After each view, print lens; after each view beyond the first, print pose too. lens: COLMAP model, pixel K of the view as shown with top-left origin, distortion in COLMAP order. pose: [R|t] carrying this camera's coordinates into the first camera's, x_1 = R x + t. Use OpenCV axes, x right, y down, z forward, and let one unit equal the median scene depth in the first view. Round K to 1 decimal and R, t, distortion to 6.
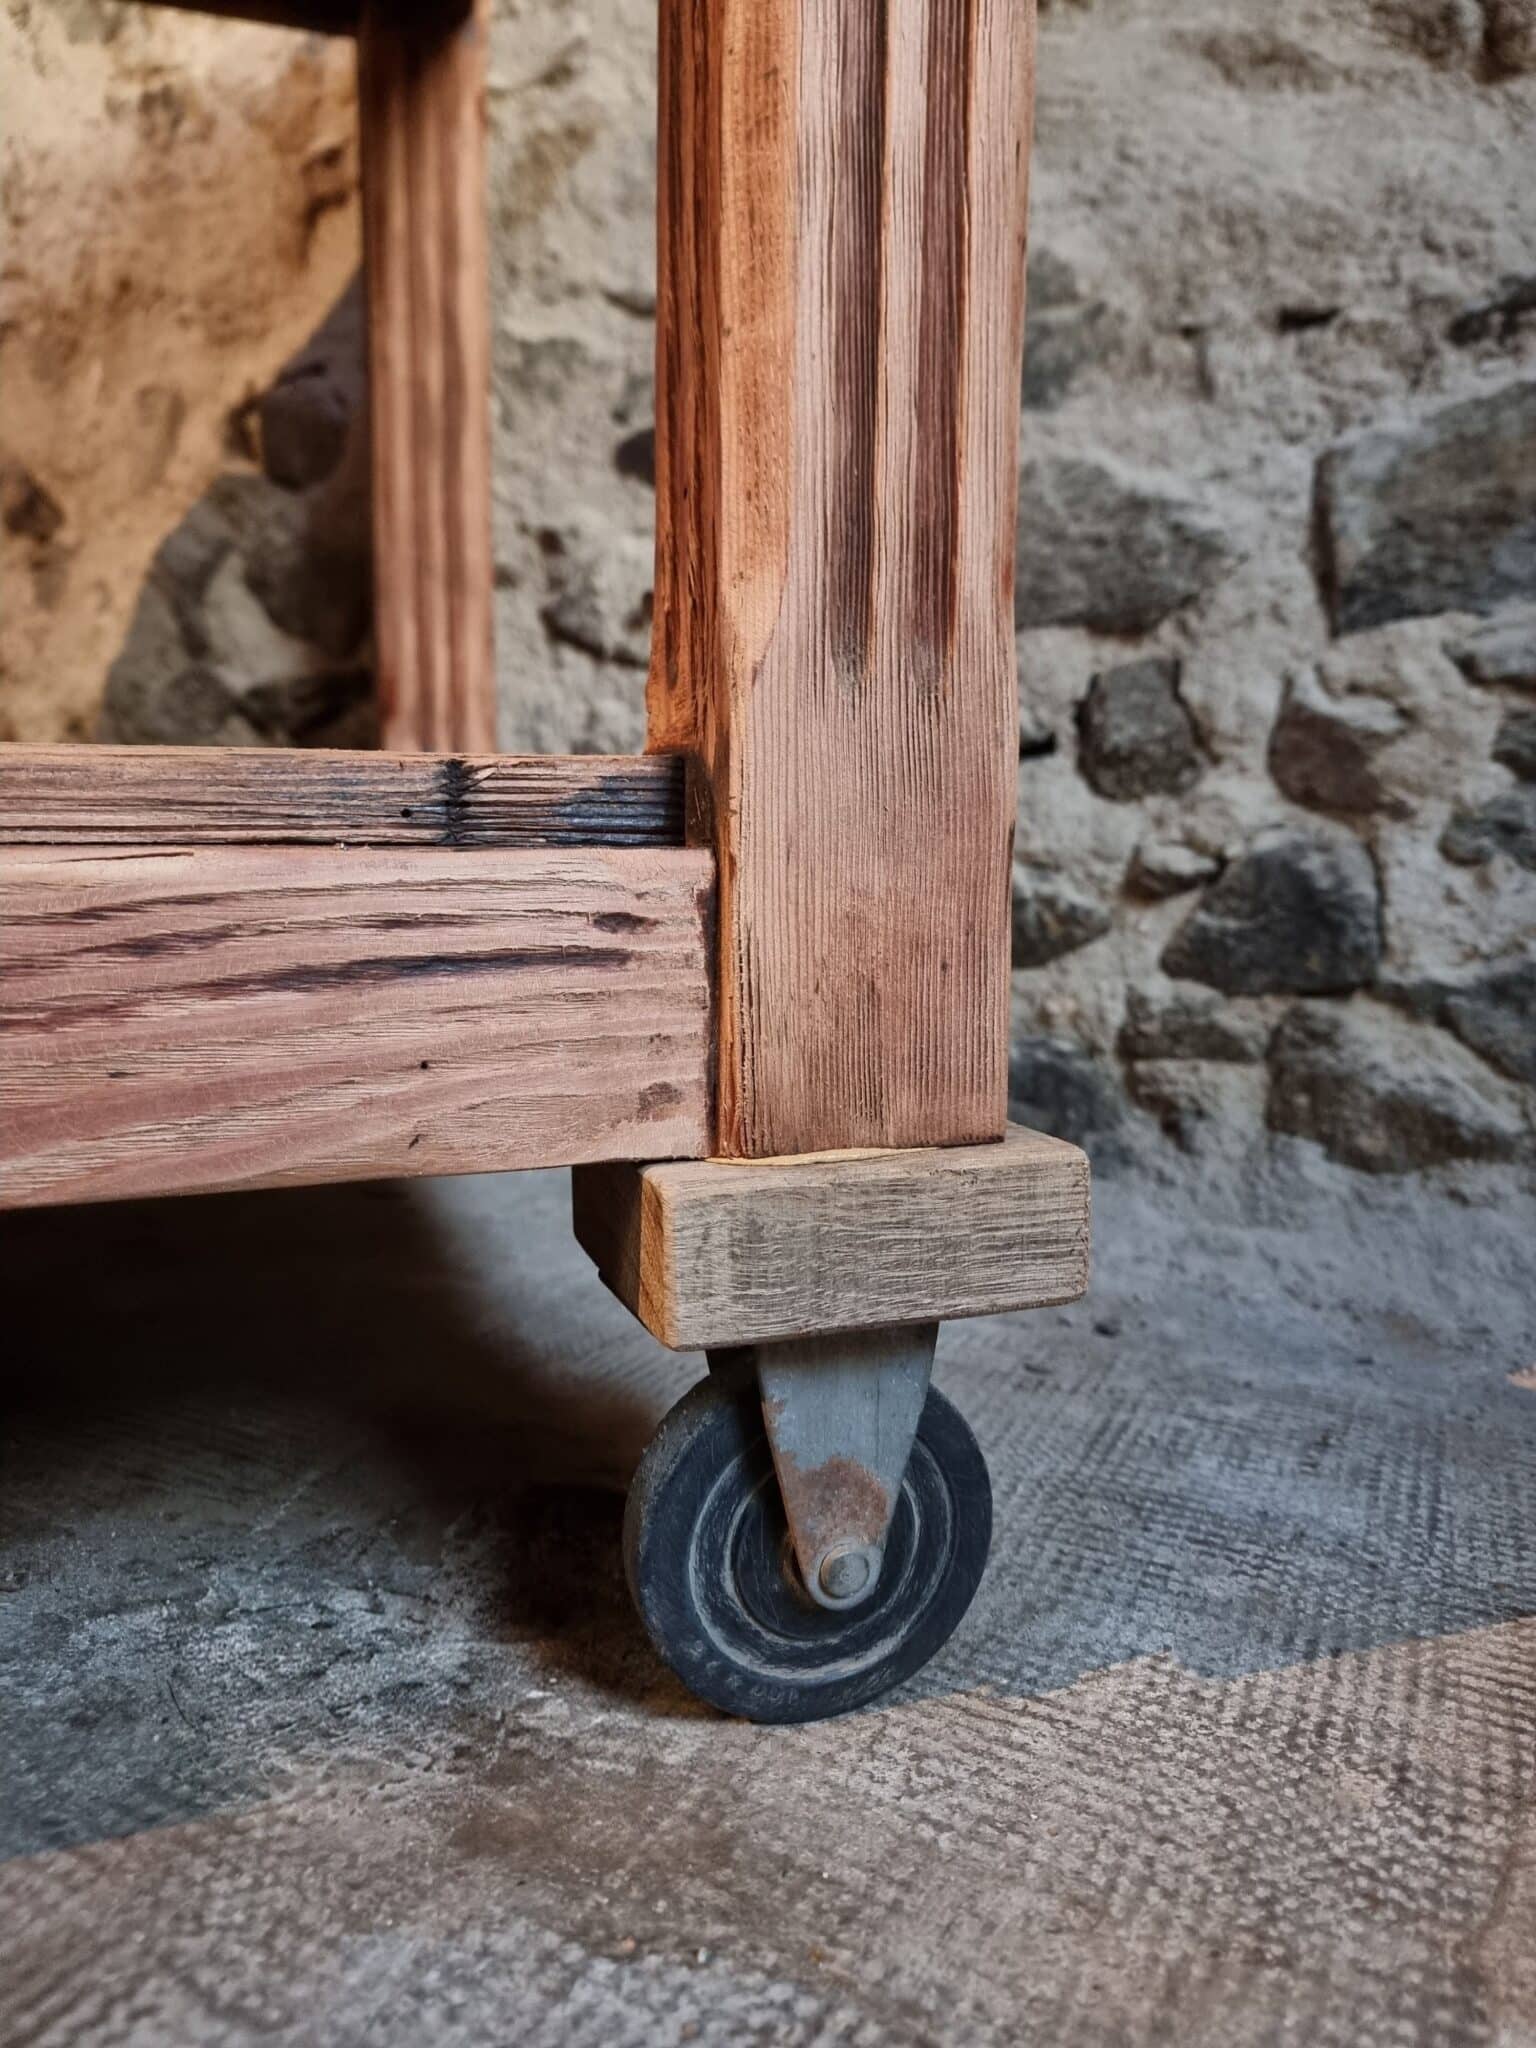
lens RADIAL K [[1476.3, 0, 759.5], [0, 1476.3, 1030.9], [0, 0, 1]] dist [0.034907, -0.029130]
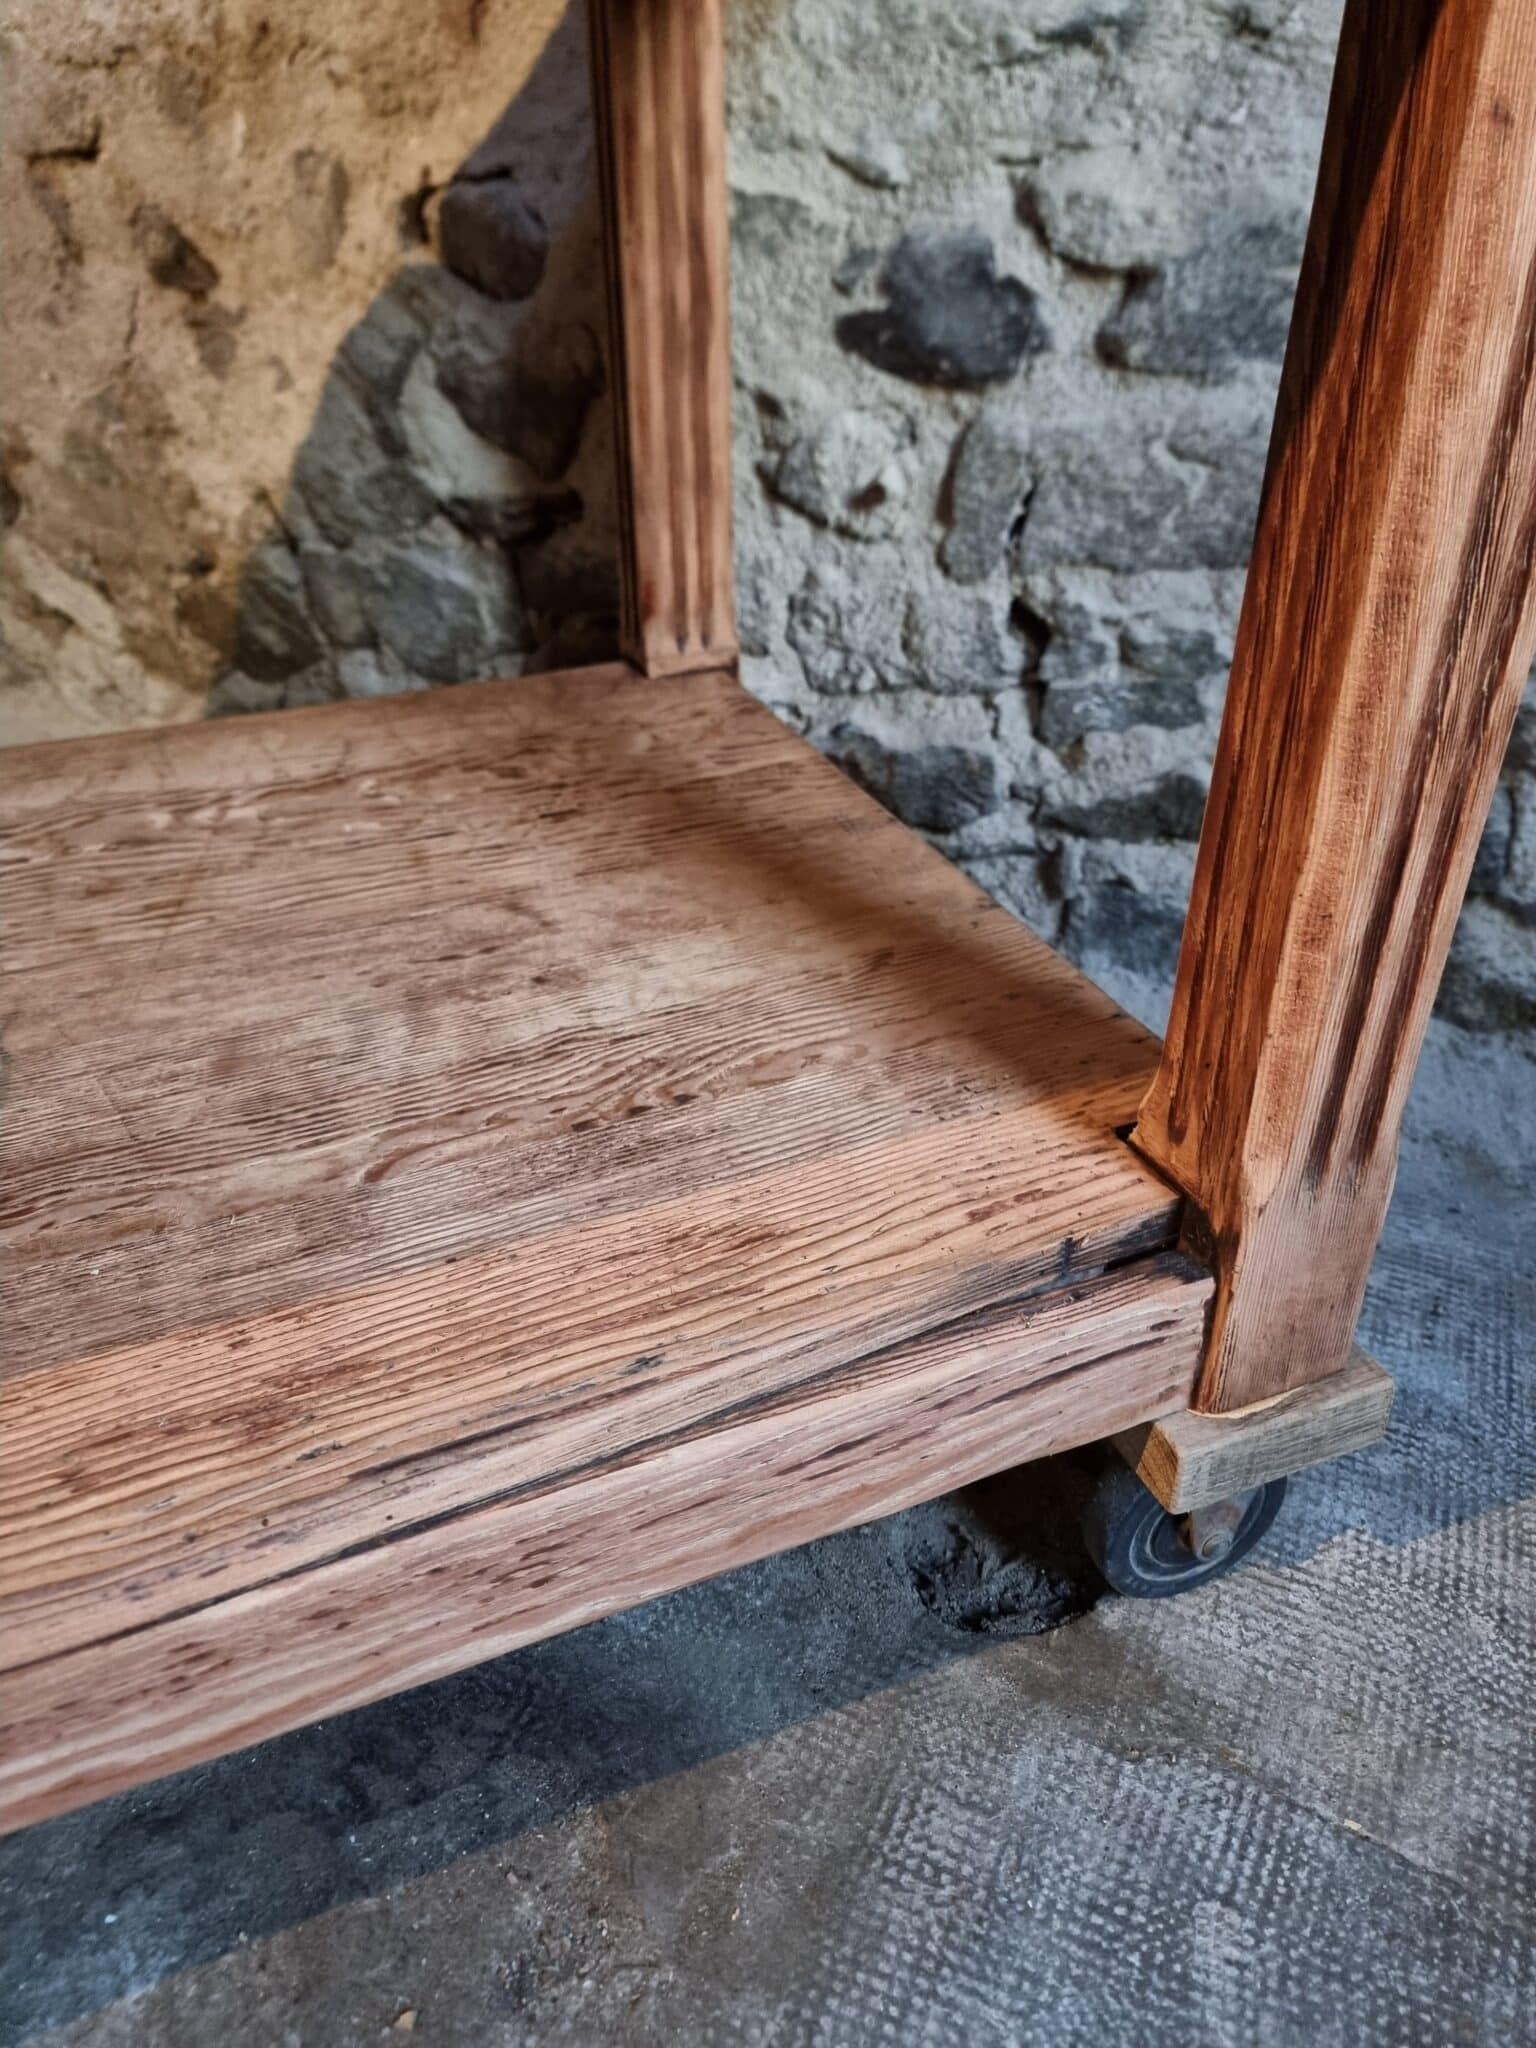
lens RADIAL K [[1431.0, 0, 768.4], [0, 1431.0, 1040.3], [0, 0, 1]] dist [0.071327, -0.069214]
pose [[0.999233, -0.036643, 0.013840, -0.478859], [0.028175, 0.917852, 0.395922, -0.897265], [-0.027211, -0.395228, 0.918180, -0.358796]]
